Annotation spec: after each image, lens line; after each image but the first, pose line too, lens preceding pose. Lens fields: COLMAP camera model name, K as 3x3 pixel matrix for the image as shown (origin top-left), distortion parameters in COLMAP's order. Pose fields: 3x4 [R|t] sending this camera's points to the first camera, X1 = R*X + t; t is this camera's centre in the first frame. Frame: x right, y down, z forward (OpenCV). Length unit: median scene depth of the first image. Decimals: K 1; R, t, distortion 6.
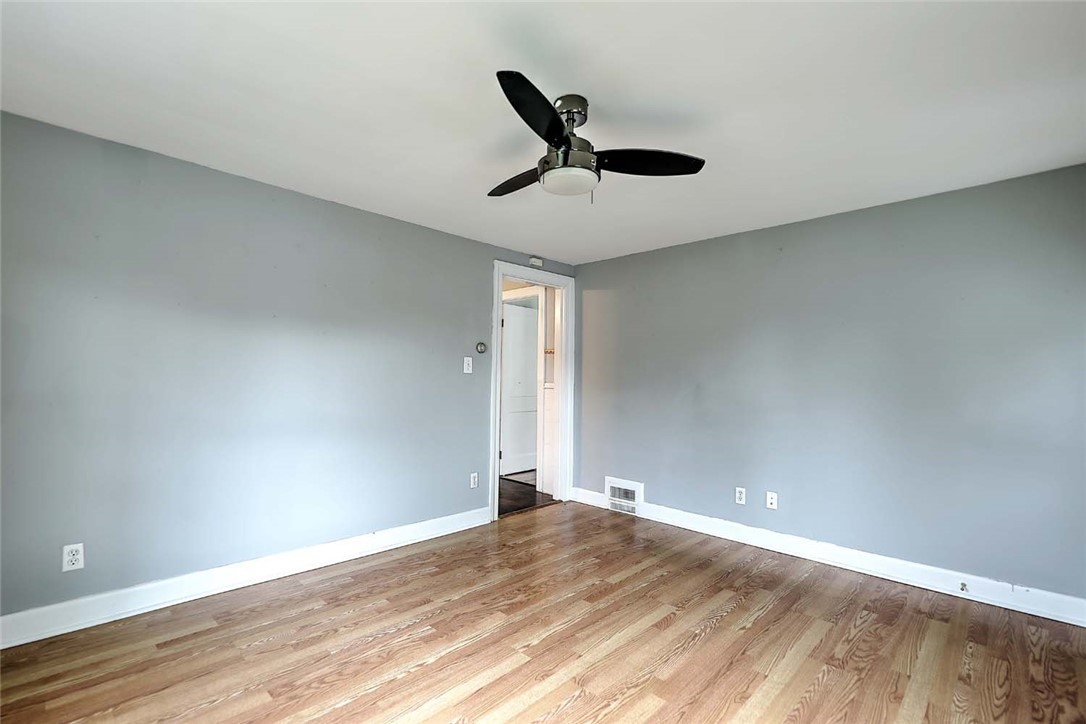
lens RADIAL K [[485.7, 0, 539.9], [0, 485.7, 367.6], [0, 0, 1]] dist [0.001924, -0.000008]
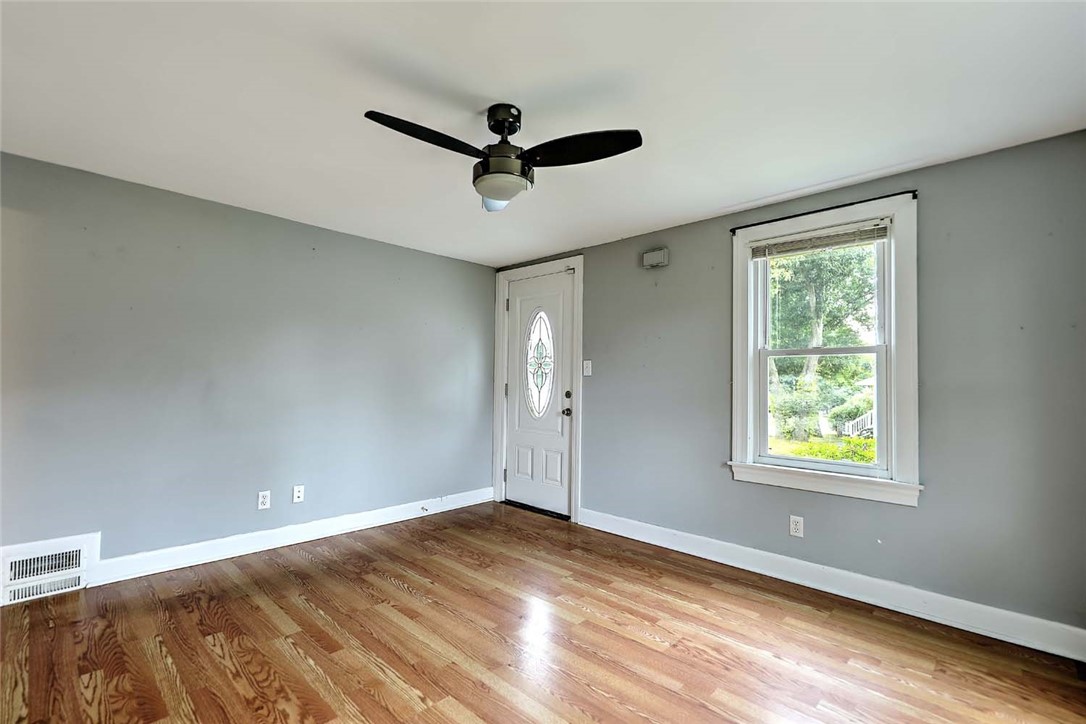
lens RADIAL K [[485.7, 0, 539.9], [0, 485.7, 367.6], [0, 0, 1]] dist [0.001924, -0.000008]
pose [[-0.006770, 0.015066, 0.999864, -0.732767], [-0.038429, 0.999144, -0.015315, 0.008991], [-0.999238, -0.038527, -0.006186, 0.696725]]
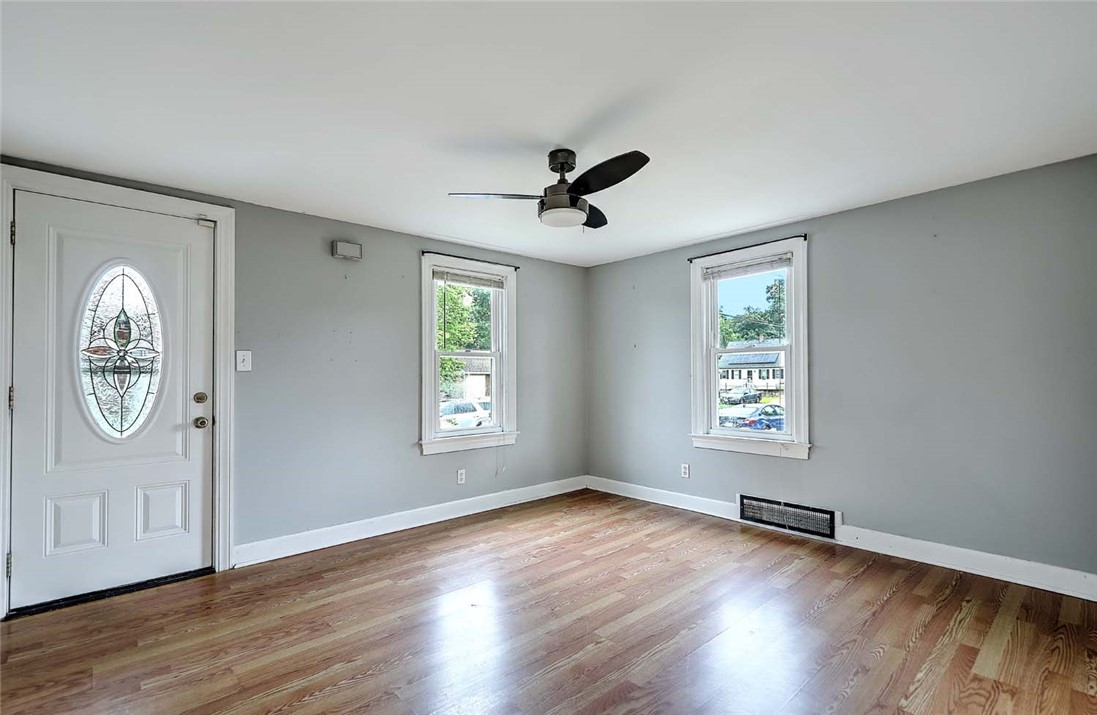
lens RADIAL K [[504.5, 0, 548.5], [0, 504.5, 366.4], [0, 0, 1]] dist [0.001752, -0.000085]
pose [[-0.998026, -0.004406, 0.062644, 0.010740], [-0.007061, 0.999083, -0.042220, 0.042271], [-0.062401, -0.042579, -0.997143, 1.740459]]
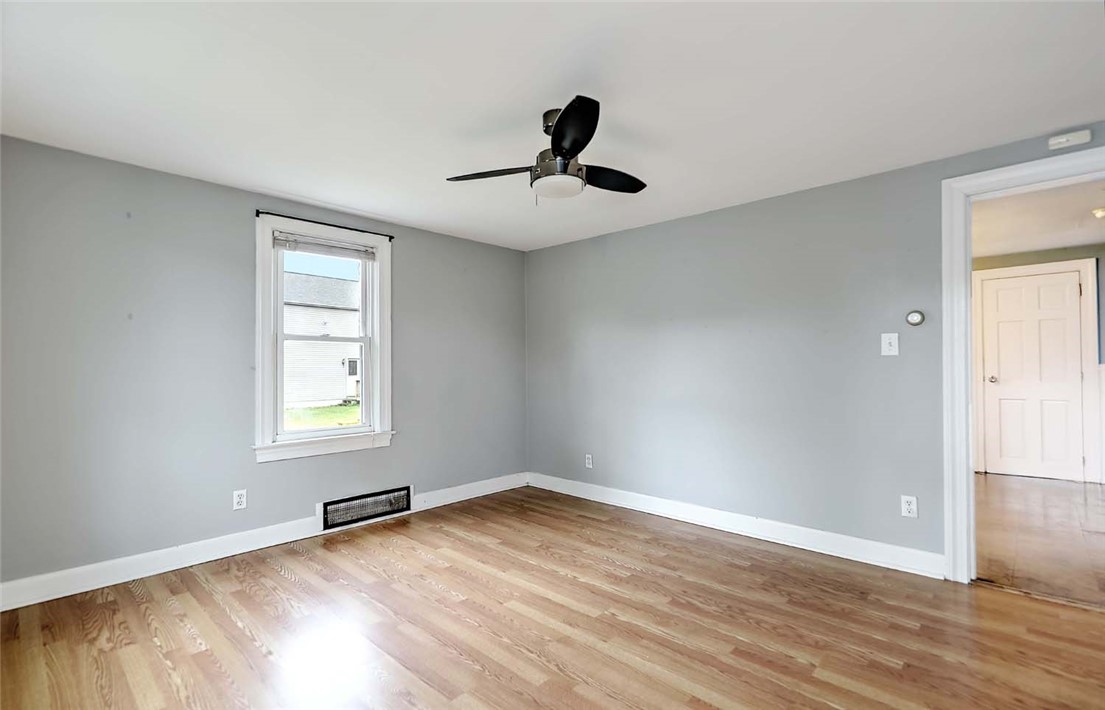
lens RADIAL K [[510.9, 0, 545.6], [0, 510.9, 356.8], [0, 0, 1]] dist [0.001943, 0.000247]
pose [[0.015012, -0.031642, -0.999387, 0.932310], [0.030639, 0.999044, -0.031171, 0.033514], [0.999418, -0.030153, 0.015968, 0.715993]]
